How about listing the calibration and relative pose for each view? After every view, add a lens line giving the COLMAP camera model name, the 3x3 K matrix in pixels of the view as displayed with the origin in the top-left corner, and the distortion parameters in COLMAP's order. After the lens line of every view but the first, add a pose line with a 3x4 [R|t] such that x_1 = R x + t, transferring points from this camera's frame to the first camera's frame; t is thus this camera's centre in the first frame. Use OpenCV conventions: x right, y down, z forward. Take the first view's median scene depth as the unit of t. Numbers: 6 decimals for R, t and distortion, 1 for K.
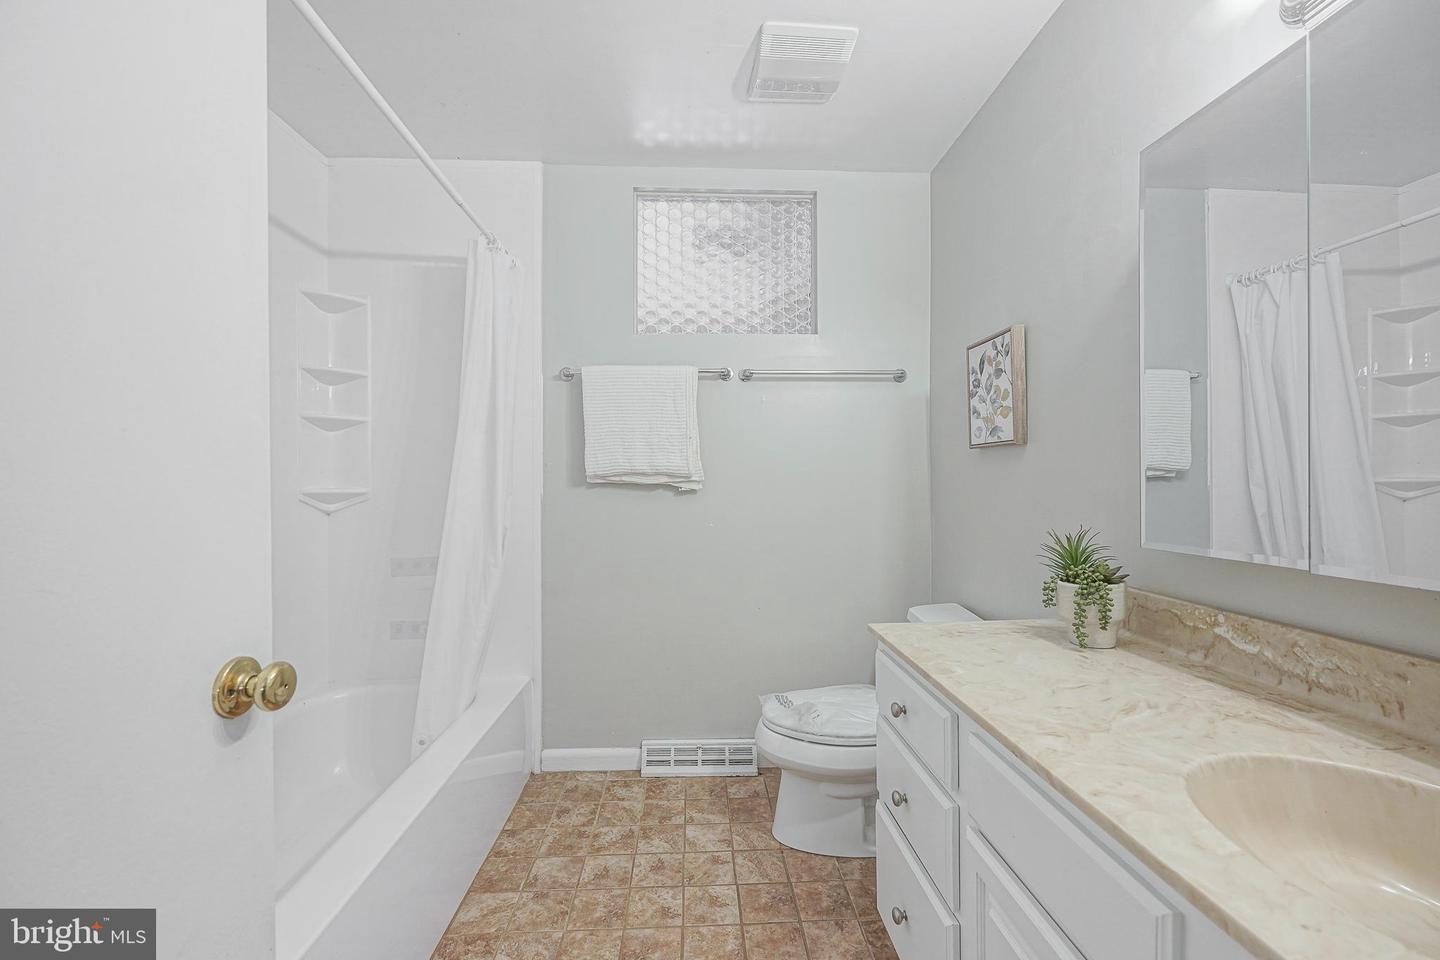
lens RADIAL K [[598.8, 0, 718.0], [0, 598.8, 480.0], [0, 0, 1]] dist [-0.004166, 0.000973]
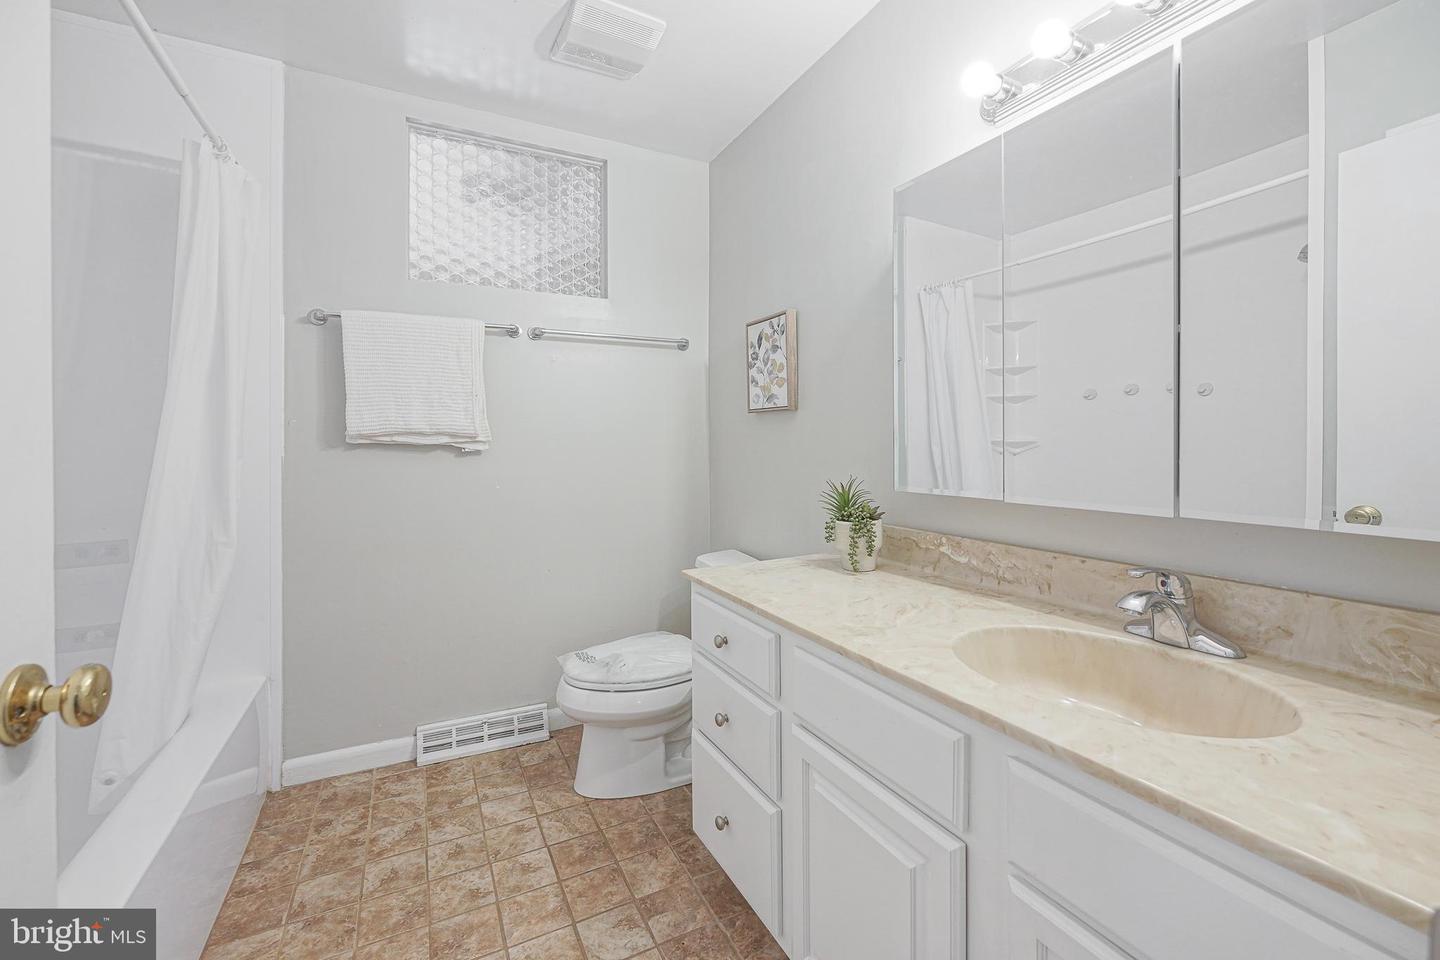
lens RADIAL K [[598.8, 0, 717.9], [0, 598.8, 441.7], [0, 0, 1]] dist [-0.004166, 0.000973]
pose [[0.912195, 0.000056, 0.409756, -0.107154], [0.000404, 0.999999, -0.001037, 0.004072], [-0.409756, 0.001112, 0.912194, -0.022192]]
